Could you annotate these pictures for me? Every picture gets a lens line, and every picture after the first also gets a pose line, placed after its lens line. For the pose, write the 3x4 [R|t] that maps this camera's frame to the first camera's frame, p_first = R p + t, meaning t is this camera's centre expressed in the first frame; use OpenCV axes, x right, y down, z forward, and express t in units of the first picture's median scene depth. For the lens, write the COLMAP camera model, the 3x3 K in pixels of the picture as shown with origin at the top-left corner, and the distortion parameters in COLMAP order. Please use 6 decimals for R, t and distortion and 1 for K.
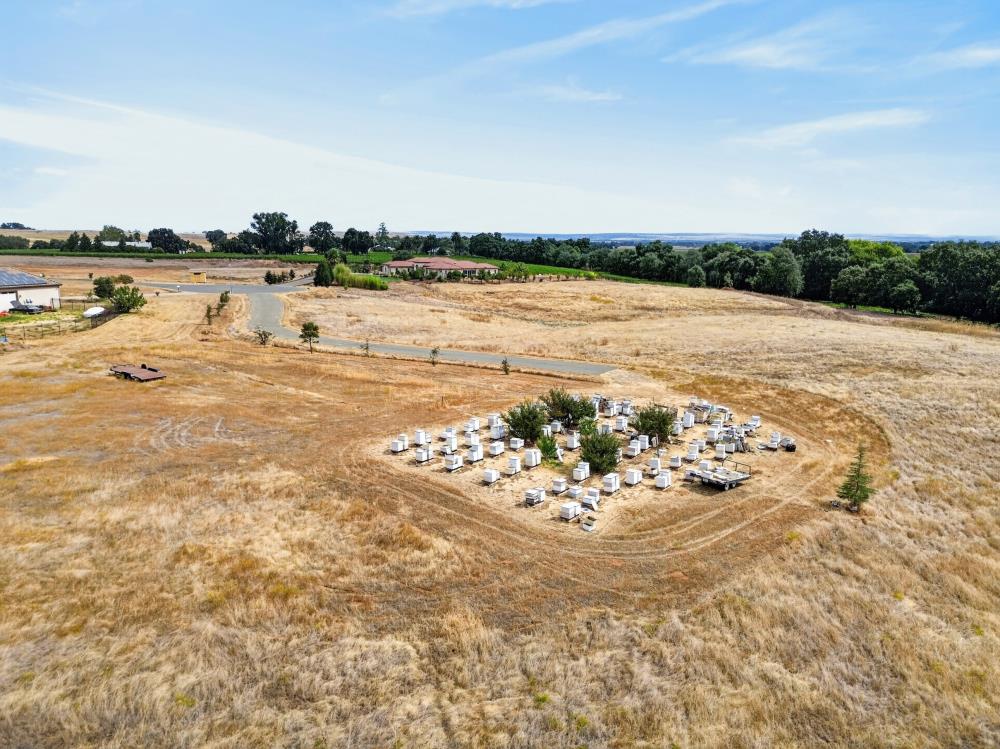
lens RADIAL K [[705.2, 0, 499.7], [0, 705.2, 381.0], [0, 0, 1]] dist [0.058304, -0.051274]
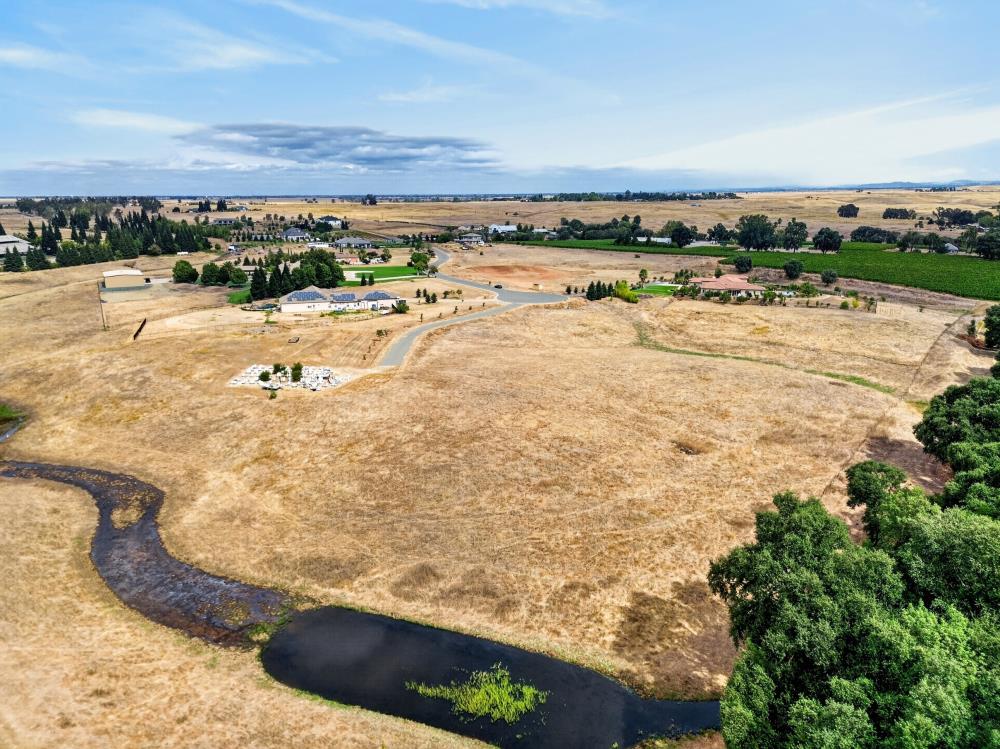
lens RADIAL K [[705.2, 0, 499.4], [0, 705.2, 382.3], [0, 0, 1]] dist [0.058304, -0.051274]
pose [[0.583622, 0.194962, -0.788274, 2.352227], [-0.146251, 0.980112, 0.134128, -0.345434], [0.798747, 0.037006, 0.600528, -0.228146]]
